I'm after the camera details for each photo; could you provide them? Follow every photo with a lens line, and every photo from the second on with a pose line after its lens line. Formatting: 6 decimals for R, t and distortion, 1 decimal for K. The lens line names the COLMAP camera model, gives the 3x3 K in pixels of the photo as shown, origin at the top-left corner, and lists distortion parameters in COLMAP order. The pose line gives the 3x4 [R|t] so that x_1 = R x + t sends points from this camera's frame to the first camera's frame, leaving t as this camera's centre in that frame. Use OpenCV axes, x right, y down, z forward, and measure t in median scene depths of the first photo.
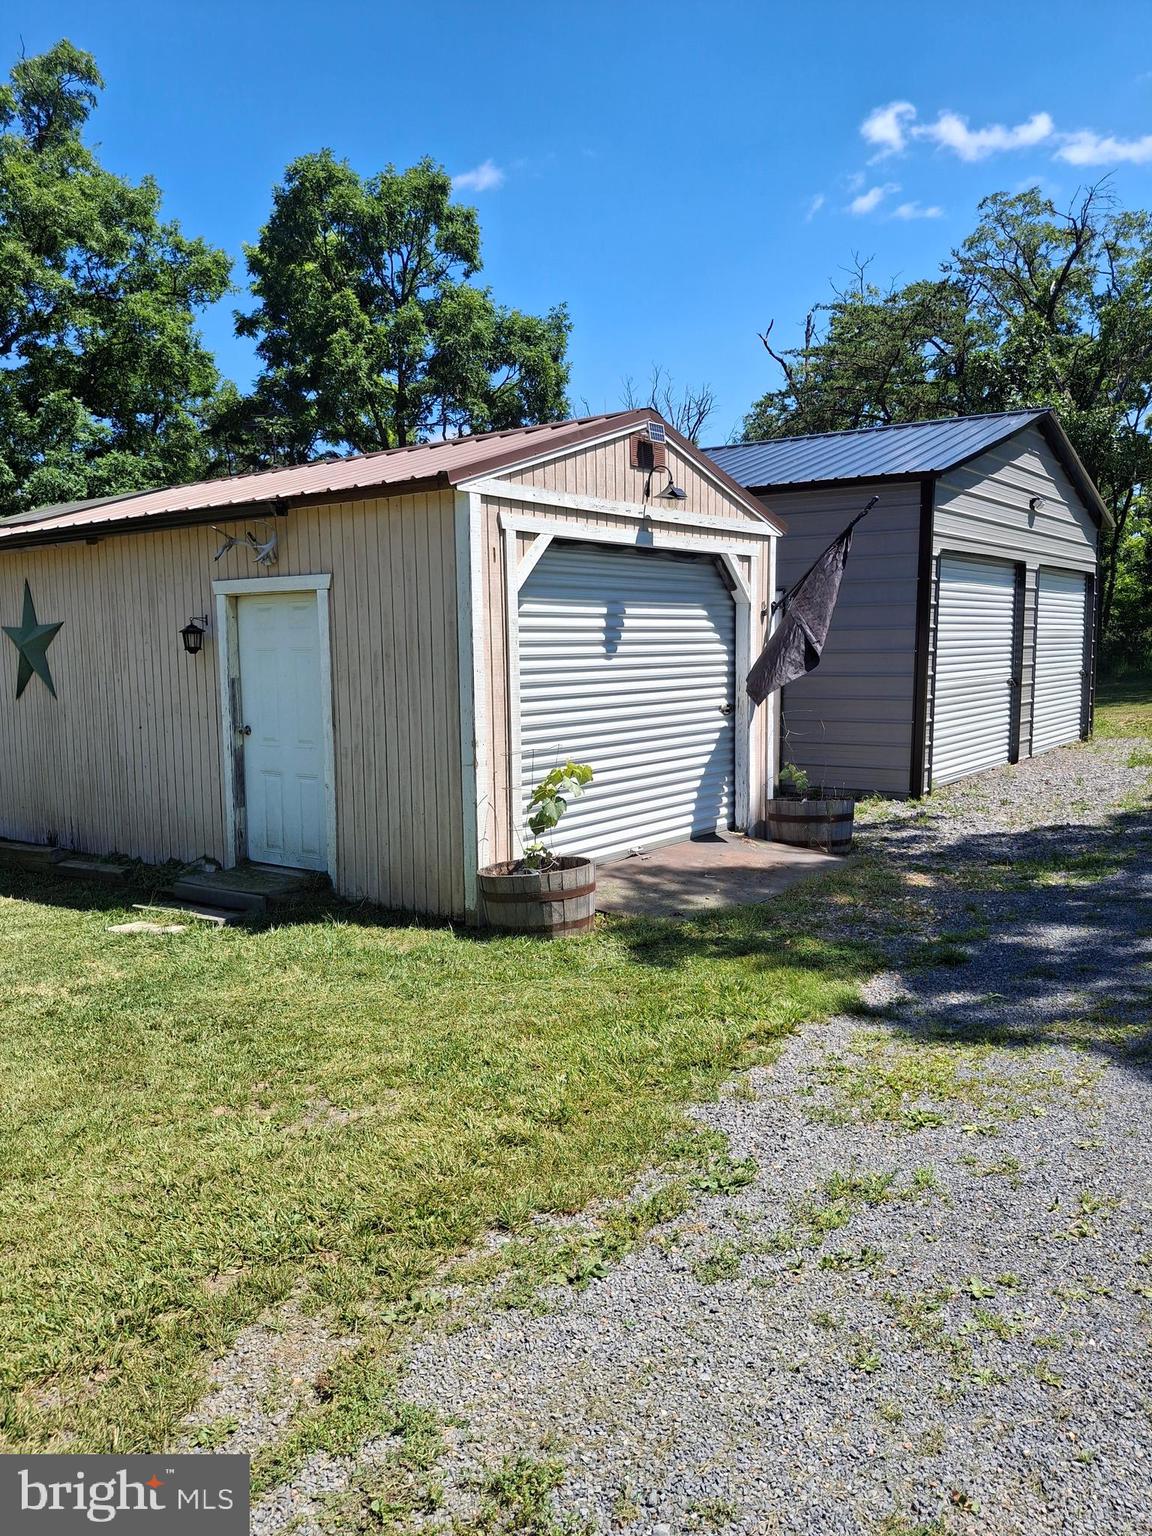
lens RADIAL K [[1162.2, 0, 579.4], [0, 1162.2, 773.9], [0, 0, 1]] dist [0.023162, -0.043731]
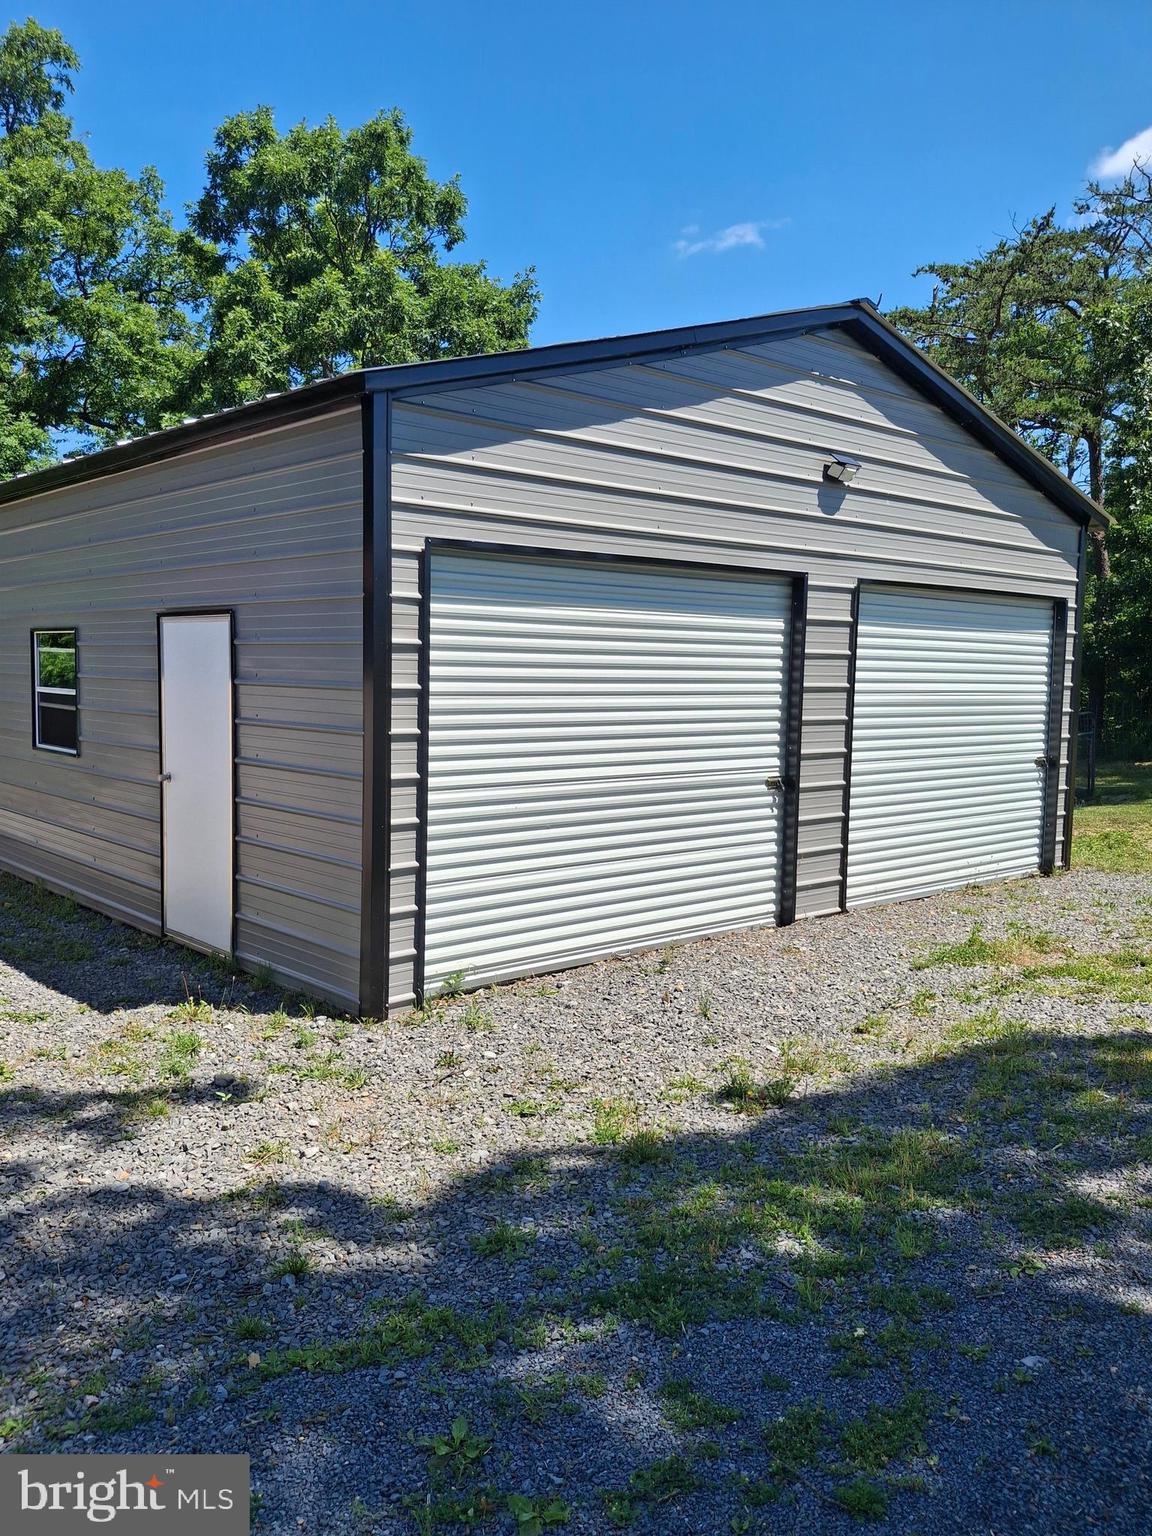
lens RADIAL K [[1162.2, 0, 572.6], [0, 1162.2, 765.3], [0, 0, 1]] dist [0.023162, -0.043731]
pose [[0.970624, 0.043697, -0.236599, 0.354721], [-0.051880, 0.998247, -0.028468, -0.057603], [0.234940, 0.039907, 0.971190, 0.368889]]
